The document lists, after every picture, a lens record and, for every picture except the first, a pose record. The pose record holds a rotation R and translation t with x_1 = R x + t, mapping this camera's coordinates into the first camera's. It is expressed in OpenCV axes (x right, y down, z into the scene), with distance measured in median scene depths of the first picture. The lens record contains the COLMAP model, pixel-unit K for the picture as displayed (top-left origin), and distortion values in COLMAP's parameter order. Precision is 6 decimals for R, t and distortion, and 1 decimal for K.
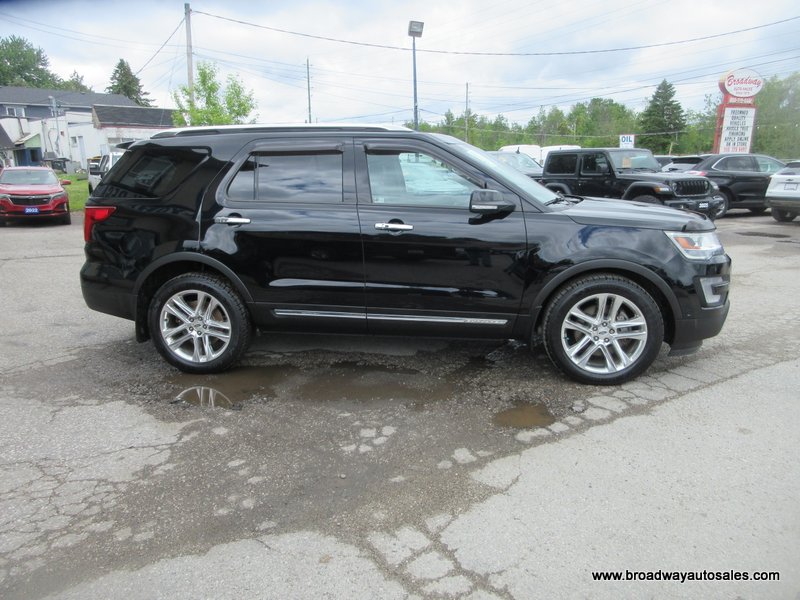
lens RADIAL K [[601.8, 0, 400.4], [0, 601.8, 300.8], [0, 0, 1]] dist [0.009529, 0.003443]
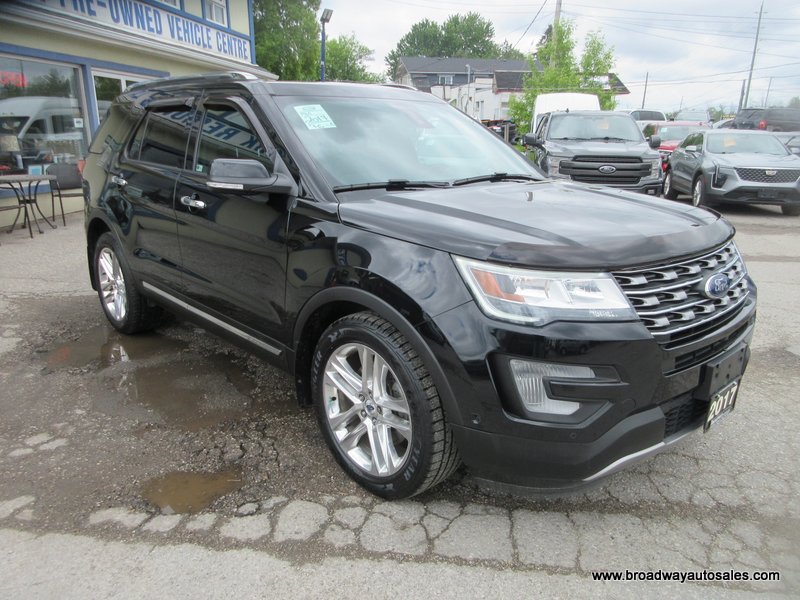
lens RADIAL K [[601.8, 0, 400.4], [0, 601.8, 300.8], [0, 0, 1]] dist [0.009529, 0.003443]
pose [[0.784681, 0.188773, -0.590458, 0.112349], [-0.156649, 0.981975, 0.105767, -0.019667], [0.599781, 0.009501, 0.800108, 0.085466]]
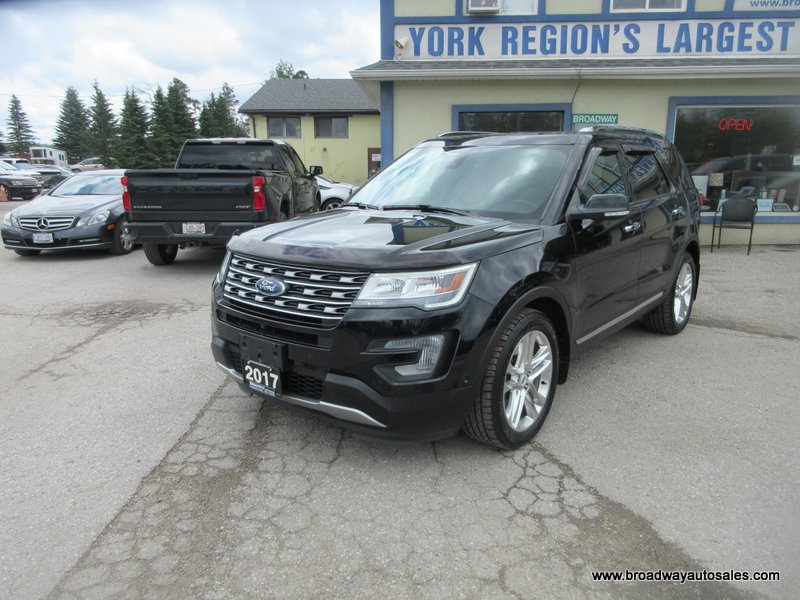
lens RADIAL K [[601.8, 0, 400.4], [0, 601.8, 300.8], [0, 0, 1]] dist [0.009529, 0.003443]
pose [[-0.518256, 0.205358, -0.830204, 0.182436], [-0.178982, 0.923203, 0.340092, -0.062636], [0.836287, 0.324846, -0.441700, 0.262305]]
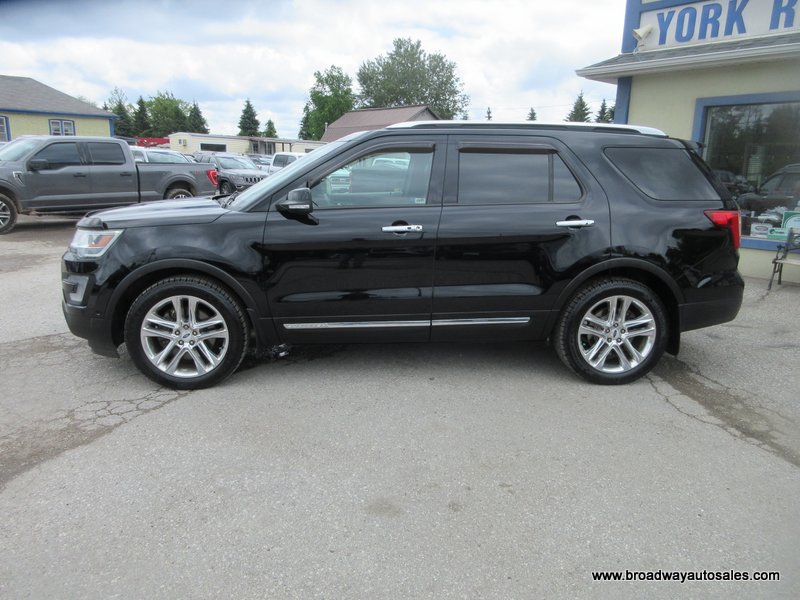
lens RADIAL K [[601.8, 0, 400.4], [0, 601.8, 300.8], [0, 0, 1]] dist [0.009529, 0.003443]
pose [[-0.973172, 0.047755, -0.225070, 0.046184], [-0.054443, 0.902646, 0.426925, -0.085540], [0.223547, 0.427725, -0.875830, 0.377597]]
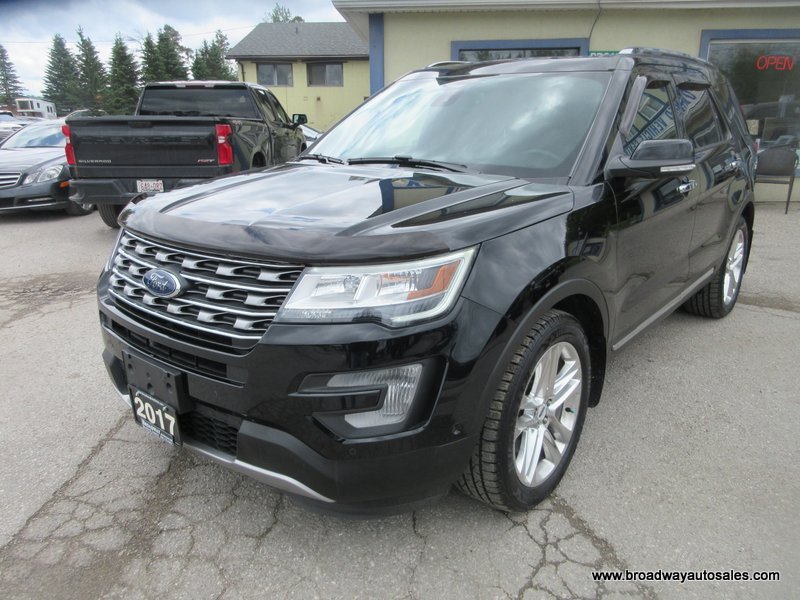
lens RADIAL K [[601.8, 0, 400.4], [0, 601.8, 300.8], [0, 0, 1]] dist [0.009529, 0.003443]
pose [[-0.520752, 0.267985, -0.810556, 0.144220], [-0.174701, 0.895909, 0.408444, -0.055534], [0.835641, 0.354303, -0.419729, 0.247021]]
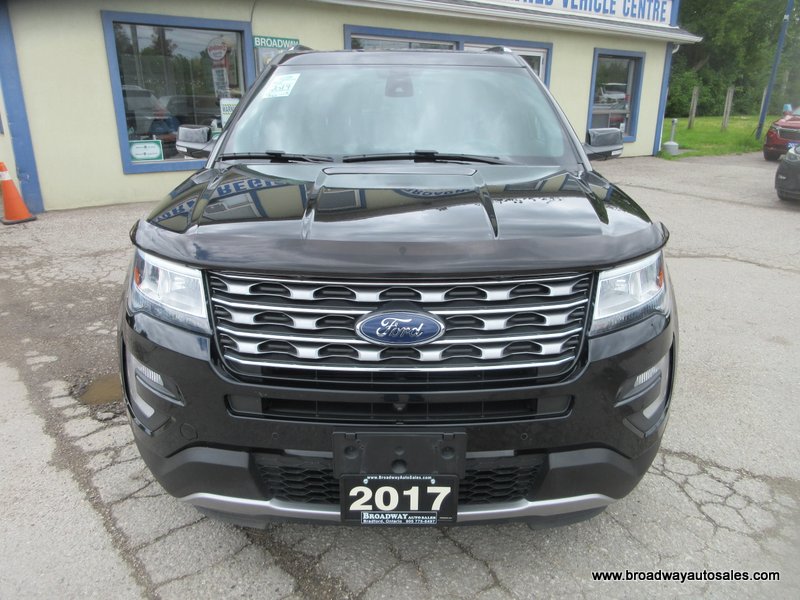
lens RADIAL K [[601.8, 0, 400.4], [0, 601.8, 300.8], [0, 0, 1]] dist [0.009529, 0.003443]
pose [[0.152298, 0.329990, -0.931618, 0.151955], [-0.227760, 0.928961, 0.291816, -0.040344], [0.961733, 0.167742, 0.216638, 0.172975]]
